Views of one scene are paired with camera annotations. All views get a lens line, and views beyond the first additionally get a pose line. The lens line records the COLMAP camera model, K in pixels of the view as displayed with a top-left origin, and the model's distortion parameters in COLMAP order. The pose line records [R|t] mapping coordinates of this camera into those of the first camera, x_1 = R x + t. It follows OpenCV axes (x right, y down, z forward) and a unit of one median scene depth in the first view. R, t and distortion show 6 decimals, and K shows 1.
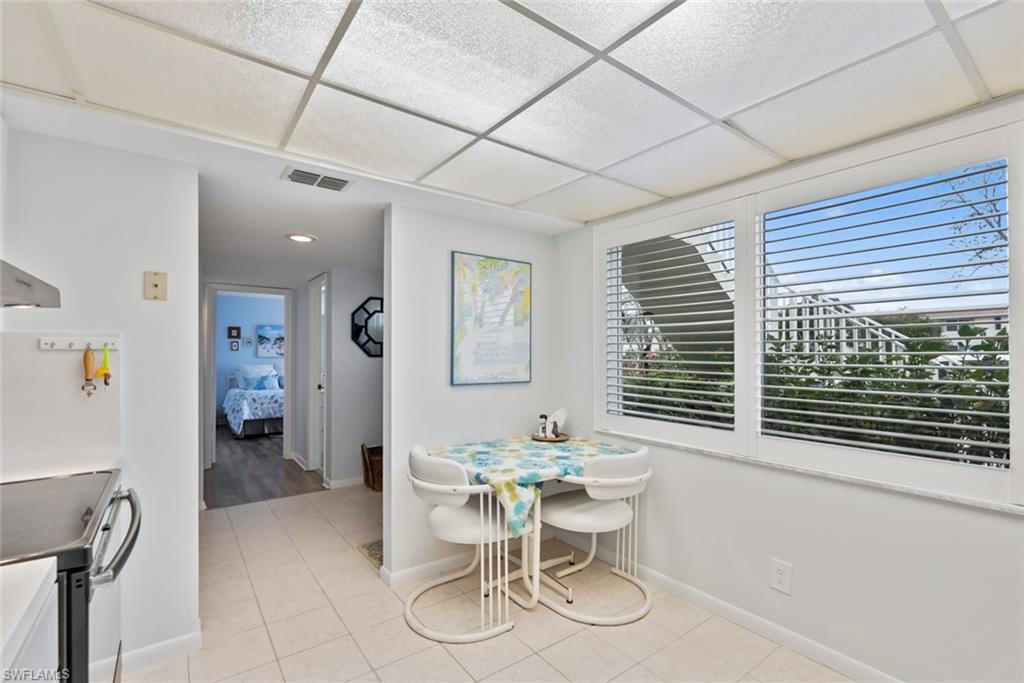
lens RADIAL K [[458.4, 0, 510.2], [0, 458.4, 343.8], [0, 0, 1]] dist [-0.001570, 0.000649]
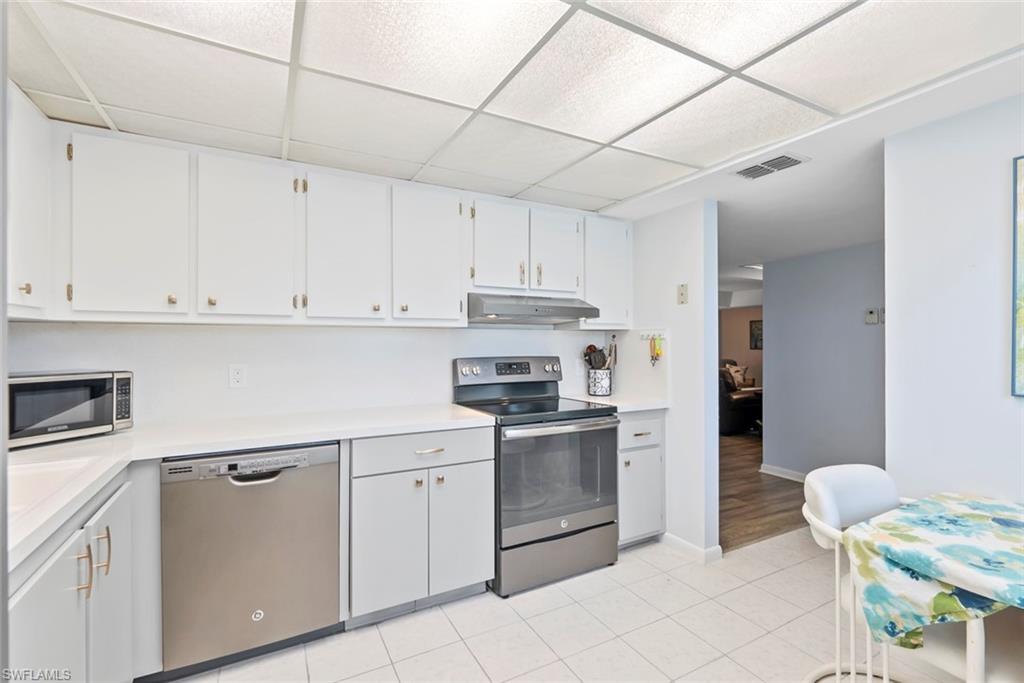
lens RADIAL K [[458.4, 0, 510.2], [0, 458.4, 343.8], [0, 0, 1]] dist [-0.001570, 0.000649]
pose [[-0.147069, 0.006553, -0.989105, 0.656676], [0.021274, 0.999768, 0.003460, 0.012999], [0.988897, -0.020533, -0.147174, 0.585193]]
